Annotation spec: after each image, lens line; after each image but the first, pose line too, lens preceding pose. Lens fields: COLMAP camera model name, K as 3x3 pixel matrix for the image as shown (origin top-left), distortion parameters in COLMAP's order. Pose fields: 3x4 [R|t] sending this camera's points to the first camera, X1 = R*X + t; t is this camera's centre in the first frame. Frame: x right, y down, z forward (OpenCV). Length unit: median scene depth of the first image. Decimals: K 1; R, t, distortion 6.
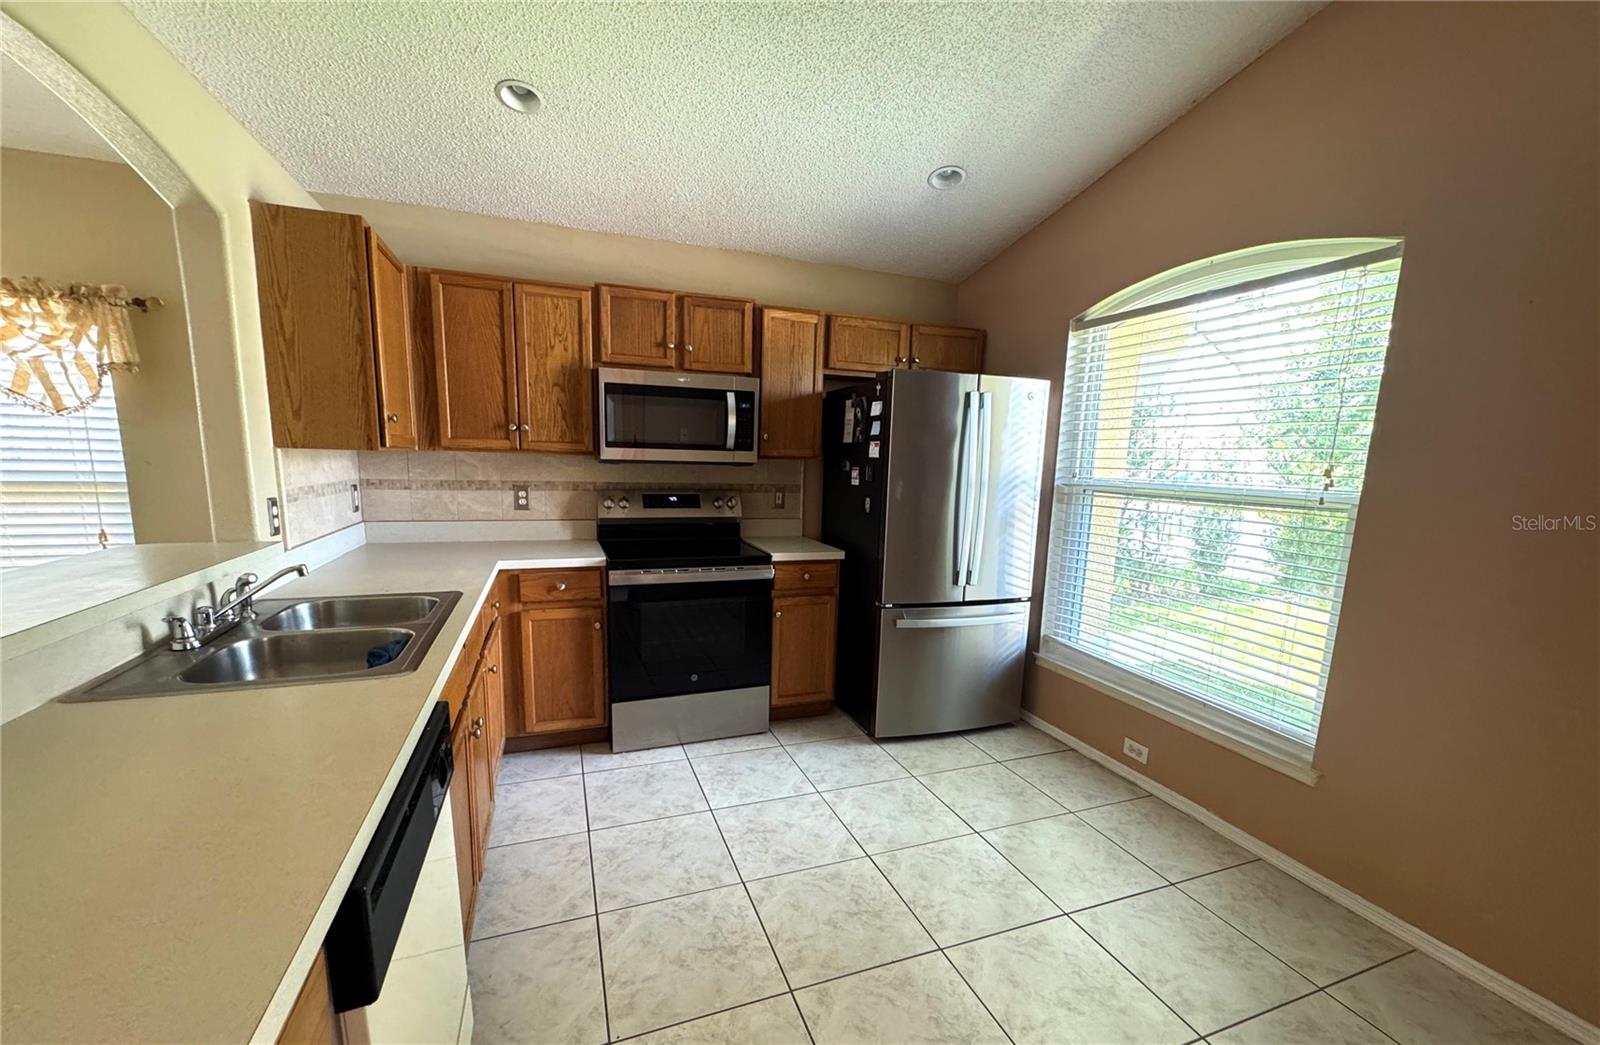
lens RADIAL K [[641.6, 0, 799.8], [0, 641.6, 559.8], [0, 0, 1]] dist [-0.001326, -0.000106]
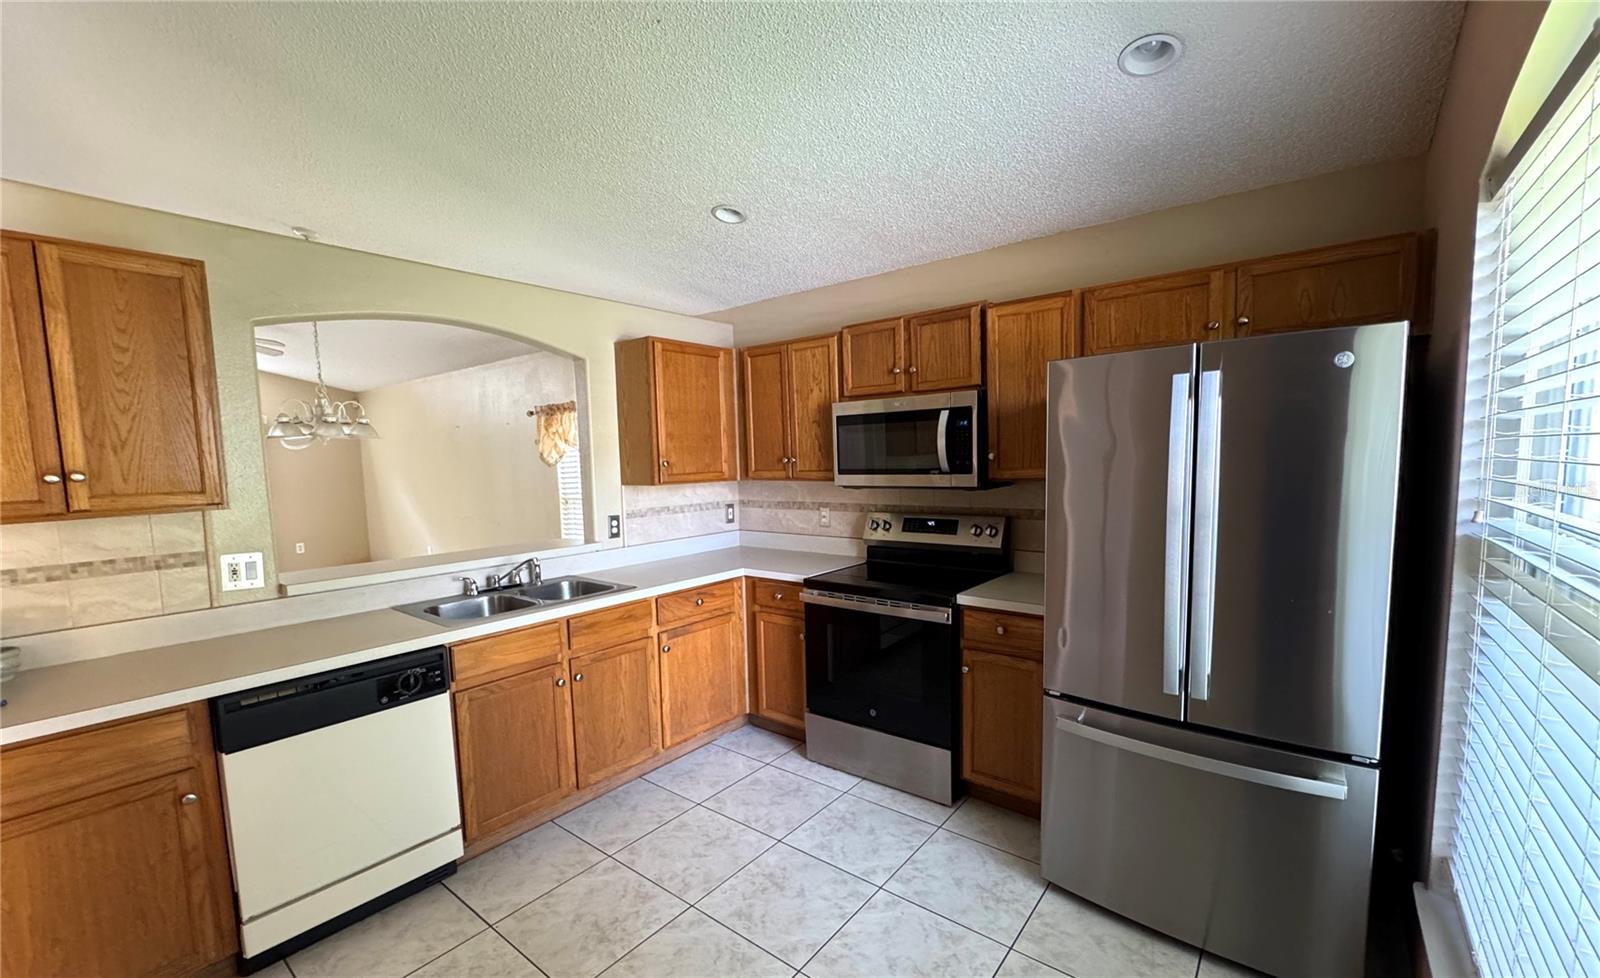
lens RADIAL K [[645.6, 0, 800.5], [0, 645.6, 514.7], [0, 0, 1]] dist [-0.011792, -0.000029]
pose [[0.509874, 0.036483, -0.859475, 0.598805], [-0.099547, 0.994891, -0.016824, -0.082918], [0.854470, 0.094136, 0.510900, 0.392930]]
